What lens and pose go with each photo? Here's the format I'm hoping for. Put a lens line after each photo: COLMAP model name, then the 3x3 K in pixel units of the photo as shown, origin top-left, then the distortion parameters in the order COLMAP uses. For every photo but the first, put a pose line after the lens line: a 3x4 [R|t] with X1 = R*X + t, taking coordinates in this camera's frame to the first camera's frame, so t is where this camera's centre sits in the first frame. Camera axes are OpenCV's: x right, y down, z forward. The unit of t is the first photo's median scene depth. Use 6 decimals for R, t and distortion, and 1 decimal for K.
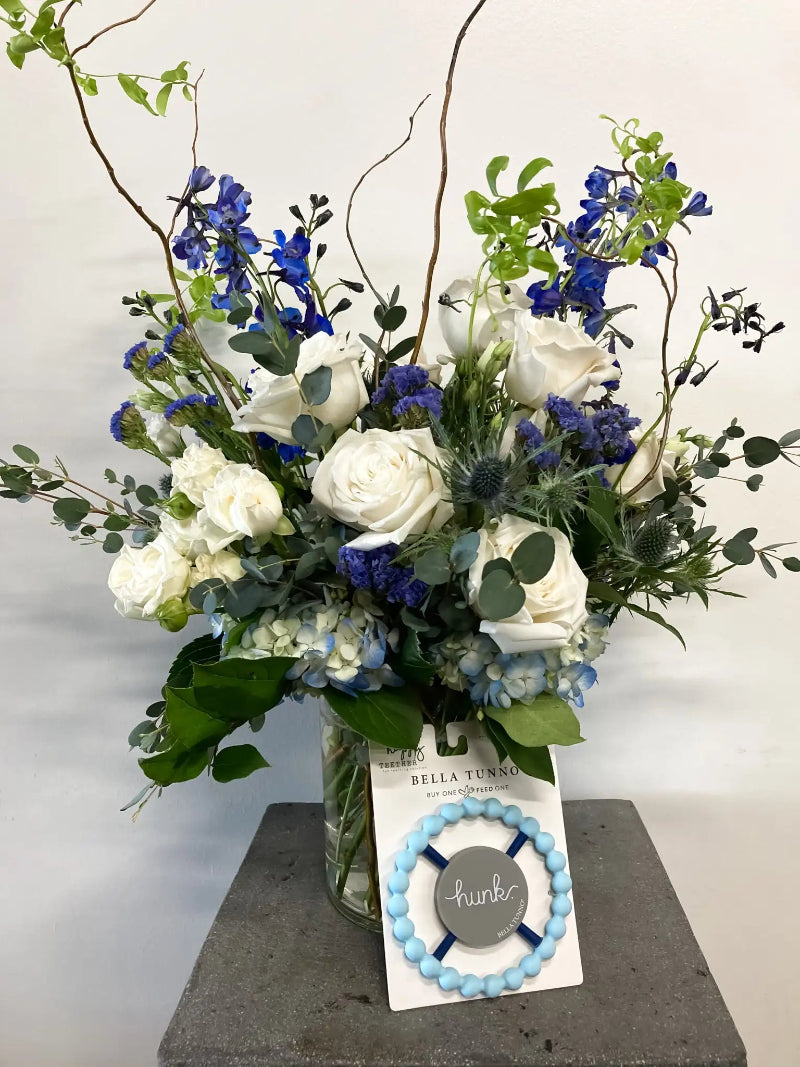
lens RADIAL K [[911.2, 0, 400.0], [0, 911.2, 533.5], [0, 0, 1]] dist [0.010790, 0.000781]
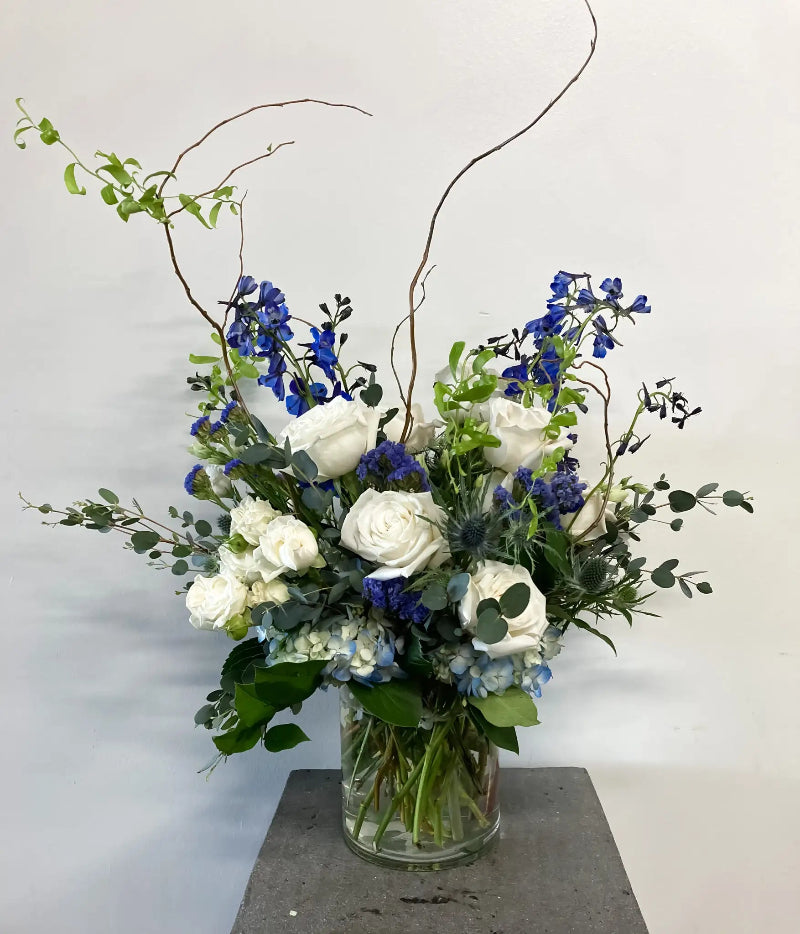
lens RADIAL K [[1353.4, 0, 372.4], [0, 1353.4, 467.5], [0, 0, 1]] dist [0.148995, -0.702867]
pose [[0.999277, 0.007525, 0.037271, -0.121082], [-0.009703, 0.998233, 0.058620, -0.254291], [-0.036764, -0.058939, 0.997584, -0.942012]]
